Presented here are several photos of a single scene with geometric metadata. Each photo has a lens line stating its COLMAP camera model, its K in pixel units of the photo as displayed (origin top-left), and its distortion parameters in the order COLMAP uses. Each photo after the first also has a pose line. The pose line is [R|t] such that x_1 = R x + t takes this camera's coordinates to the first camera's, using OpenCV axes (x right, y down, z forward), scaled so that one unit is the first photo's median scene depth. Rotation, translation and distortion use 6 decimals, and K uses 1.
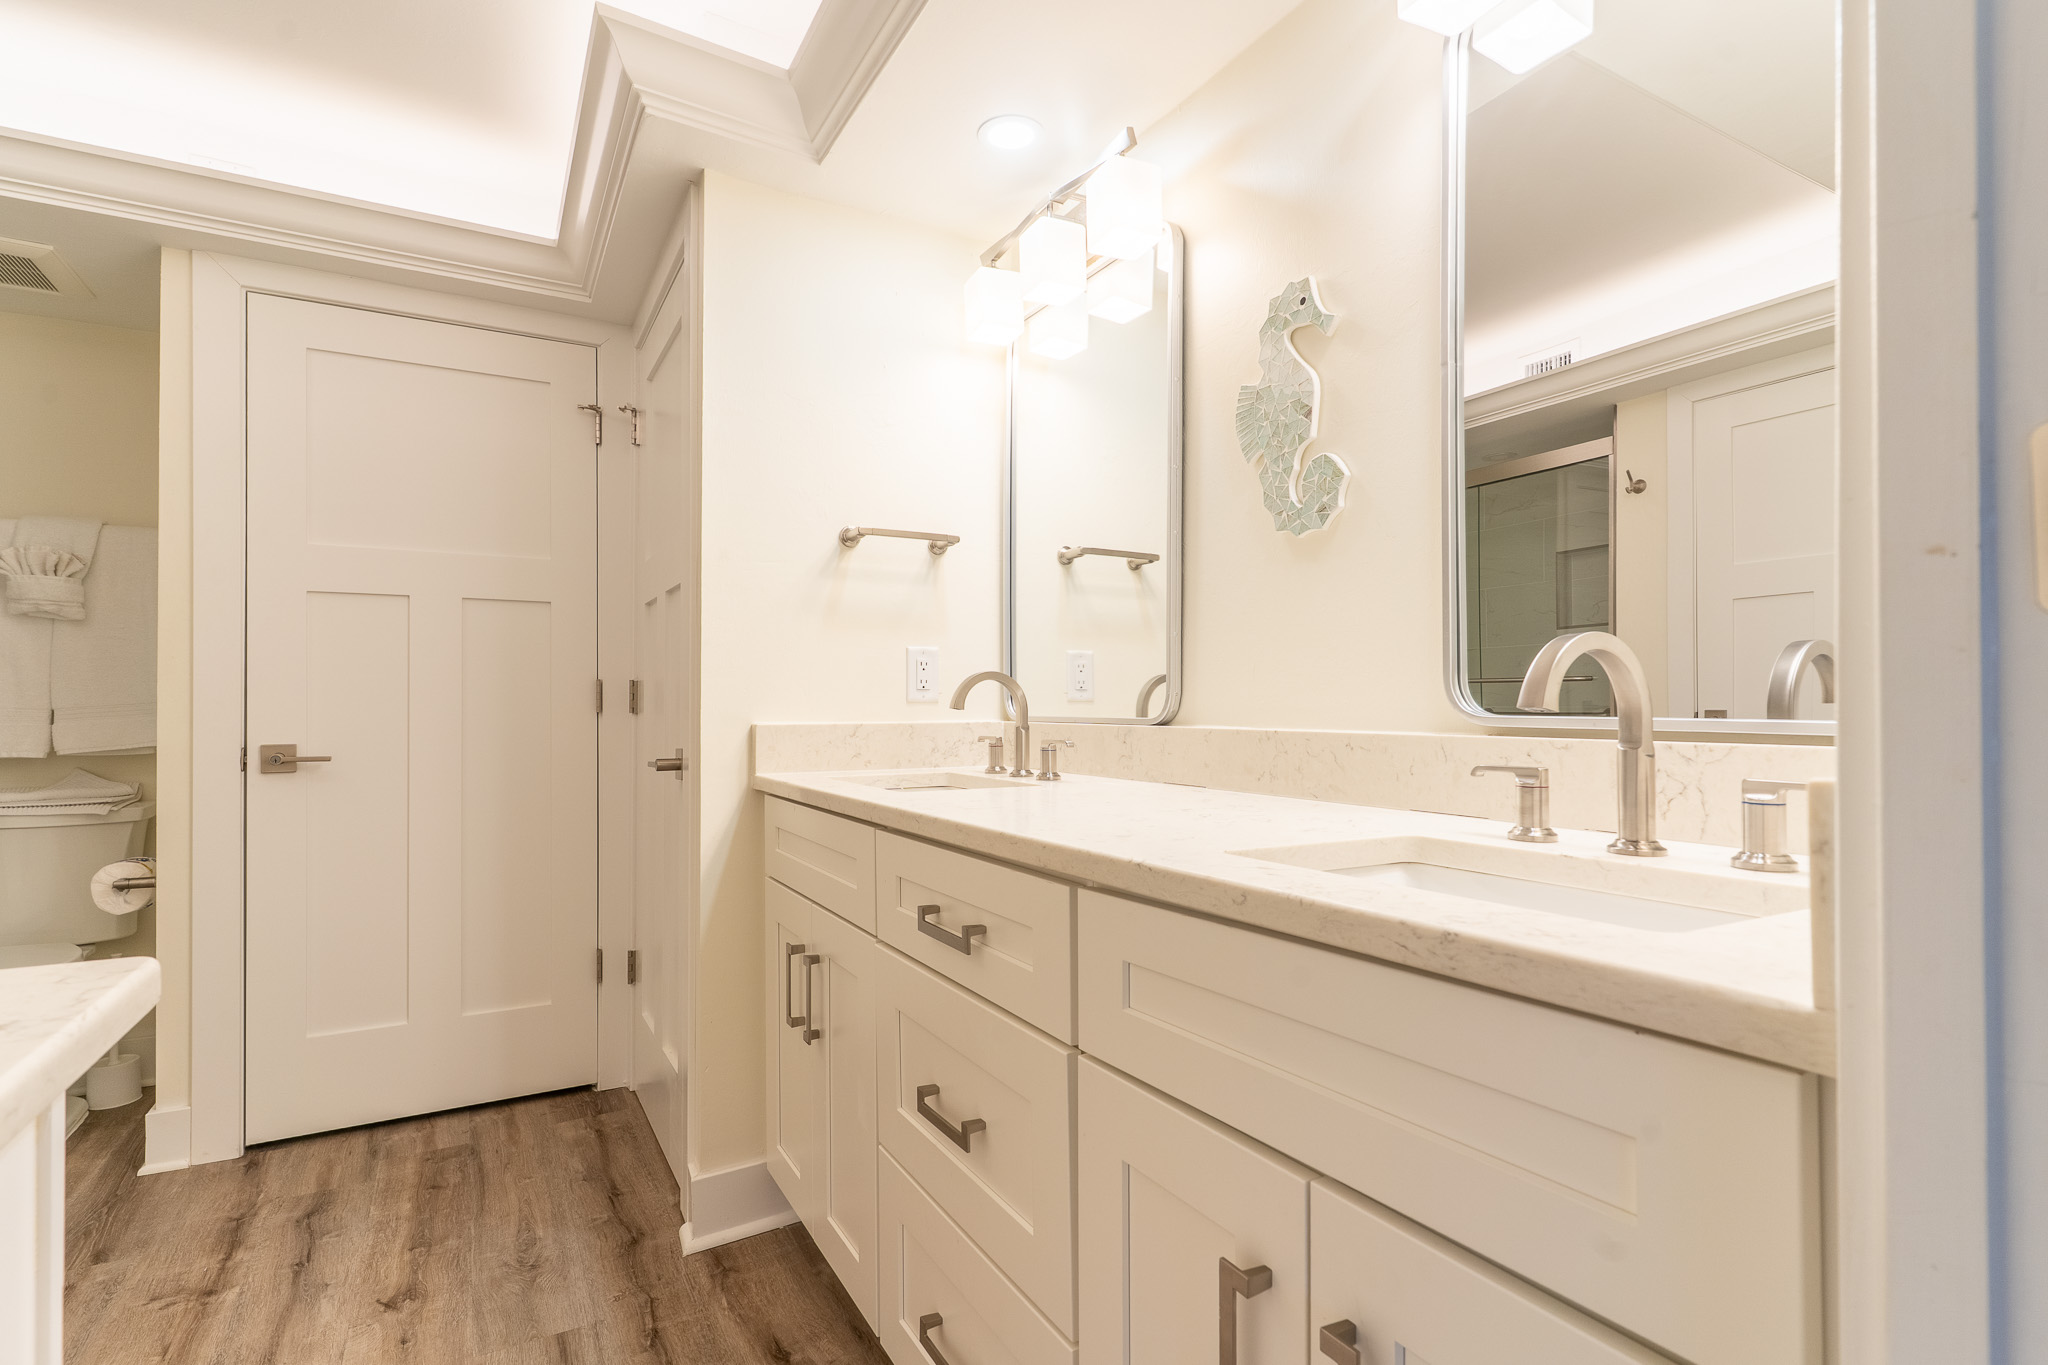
lens RADIAL K [[996.7, 0, 1032.6], [0, 996.7, 693.9], [0, 0, 1]] dist [0.006270, 0.000089]
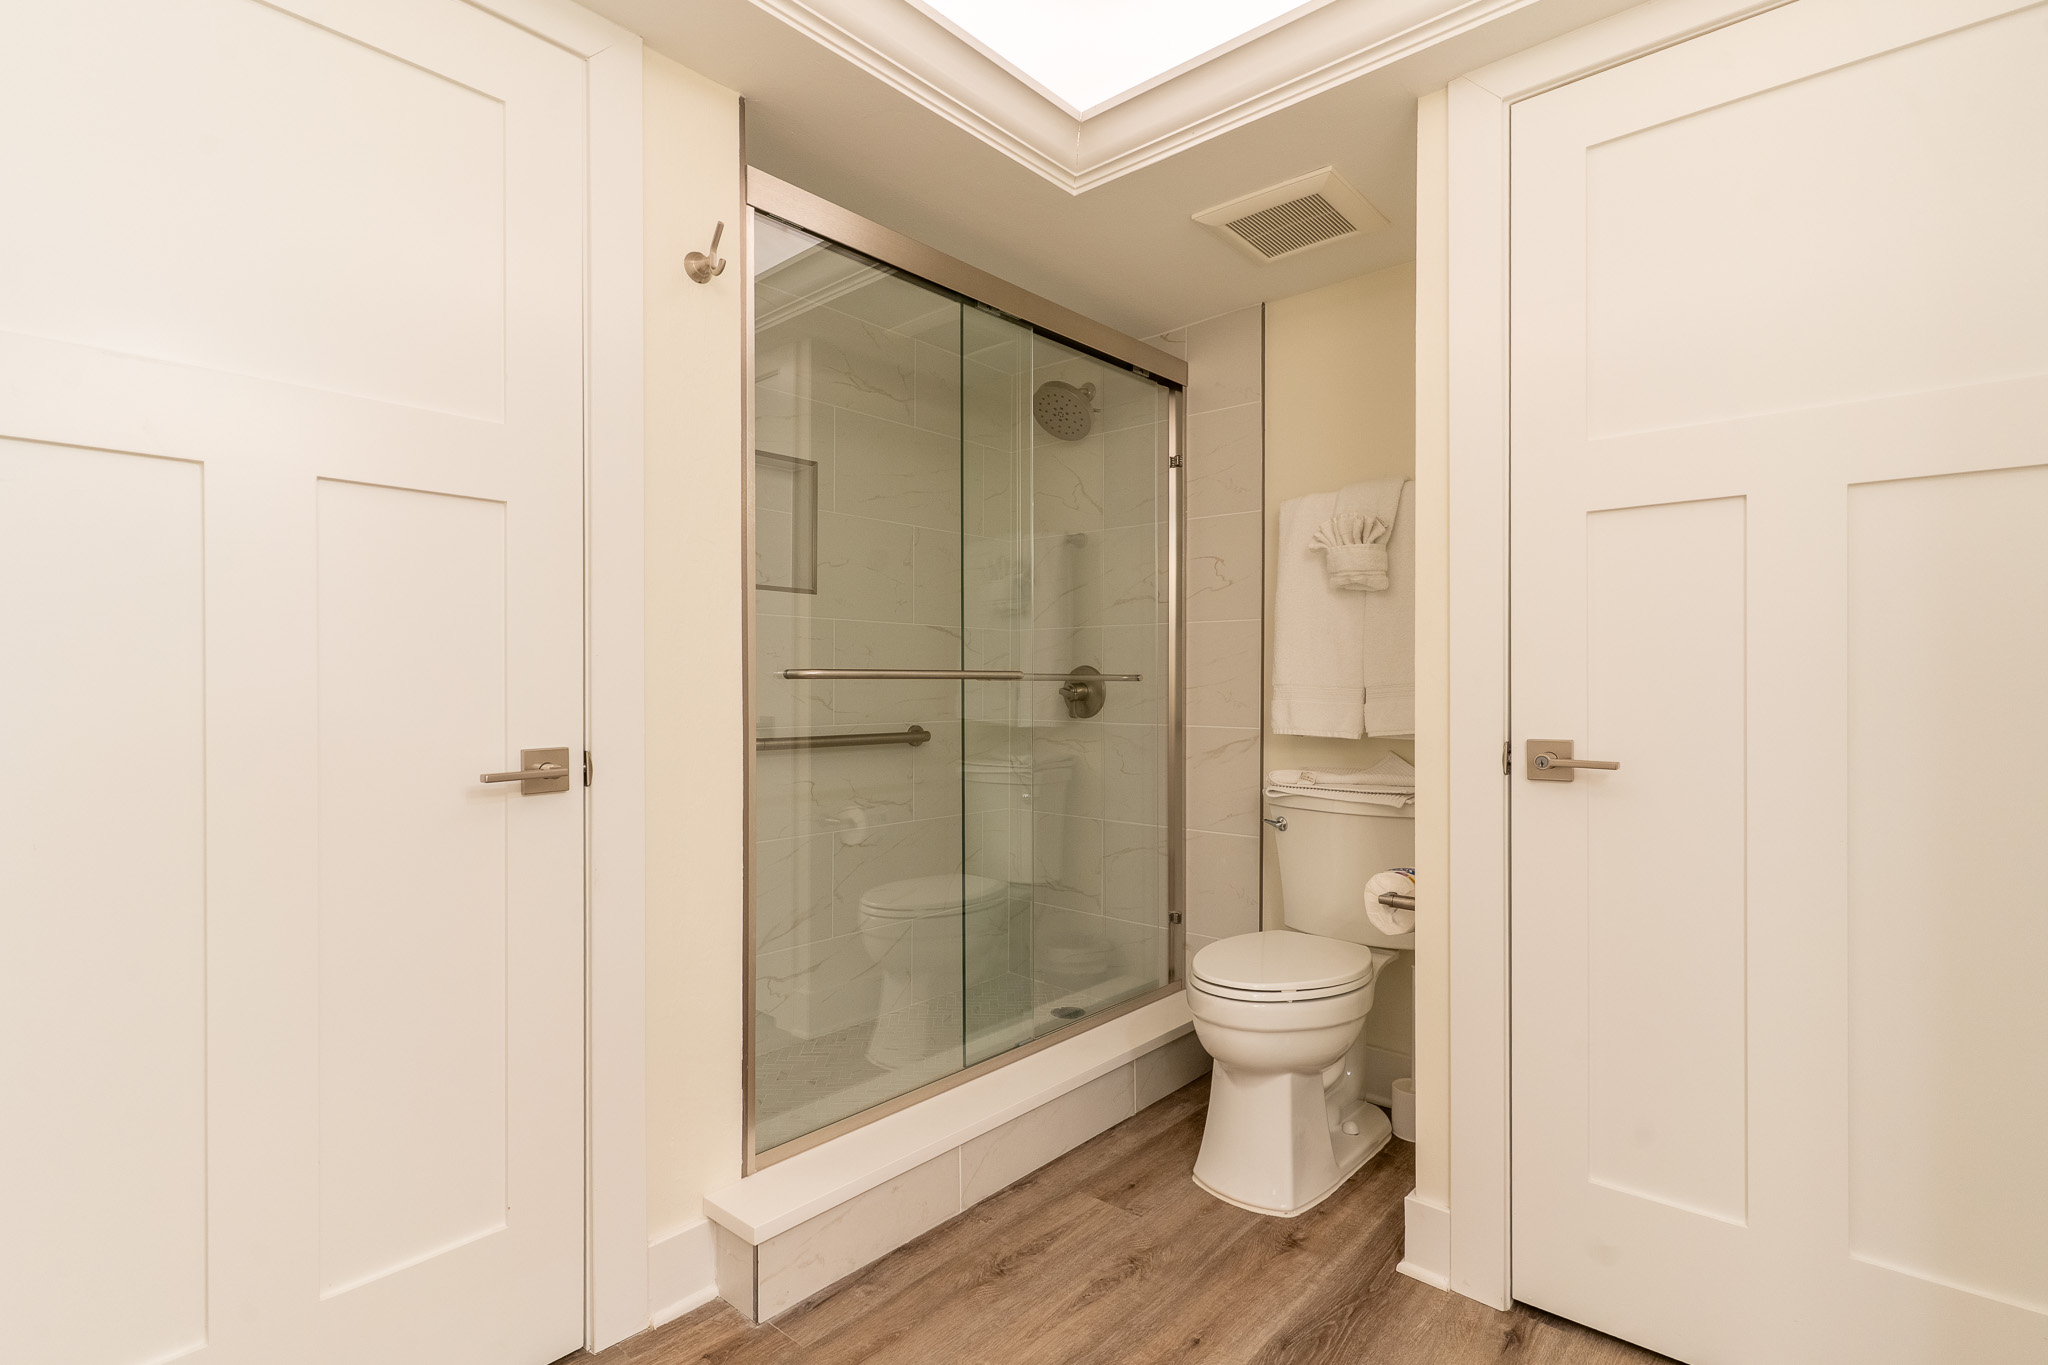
lens RADIAL K [[996.7, 0, 1032.3], [0, 996.7, 685.7], [0, 0, 1]] dist [0.006270, 0.000089]
pose [[0.331946, 0.003240, -0.943293, -0.219544], [0.008479, 0.999943, 0.006418, 0.005273], [0.943260, -0.010129, 0.331899, 0.430522]]
